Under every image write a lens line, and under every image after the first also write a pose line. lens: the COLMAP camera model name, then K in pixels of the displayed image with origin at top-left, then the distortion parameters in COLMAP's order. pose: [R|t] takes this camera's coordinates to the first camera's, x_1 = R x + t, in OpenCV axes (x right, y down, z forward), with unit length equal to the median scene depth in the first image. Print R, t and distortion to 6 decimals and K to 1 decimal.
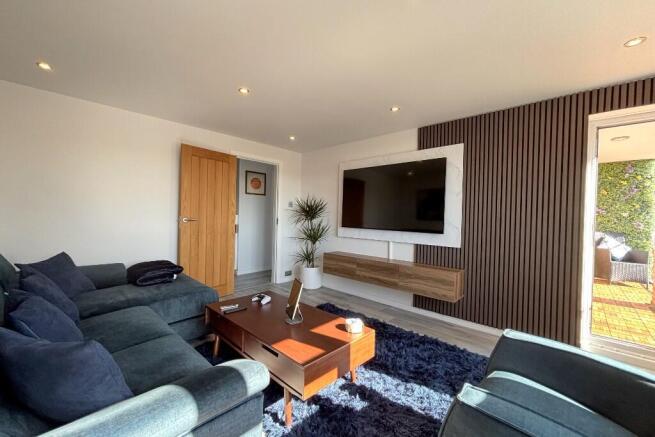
lens RADIAL K [[266.5, 0, 328.7], [0, 266.5, 217.0], [0, 0, 1]] dist [0.001774, 0.000137]
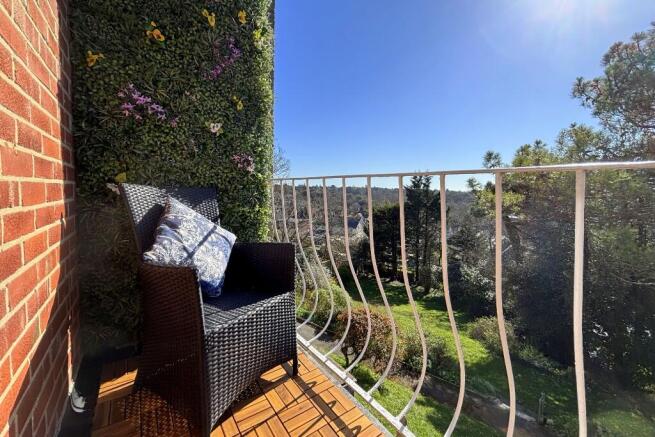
lens RADIAL K [[266.5, 0, 326.9], [0, 266.5, 206.6], [0, 0, 1]] dist [0.001774, 0.000137]
pose [[0.197773, -0.081518, 0.976852, 0.846710], [-0.006641, 0.996402, 0.084494, 0.056858], [-0.980225, -0.023198, 0.196520, 0.831936]]
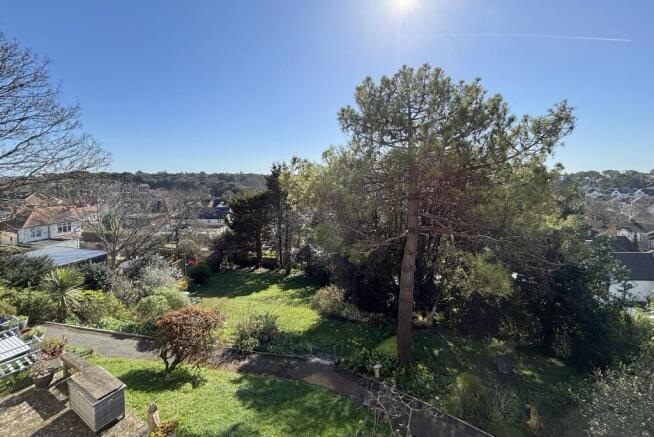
lens RADIAL K [[266.1, 0, 324.2], [0, 266.1, 191.2], [0, 0, 1]] dist [0.001774, 0.000137]
pose [[-0.252637, -0.074468, 0.964691, 0.627554], [0.001021, 0.997013, 0.077230, -0.059476], [-0.967561, 0.020496, -0.251806, 0.411694]]
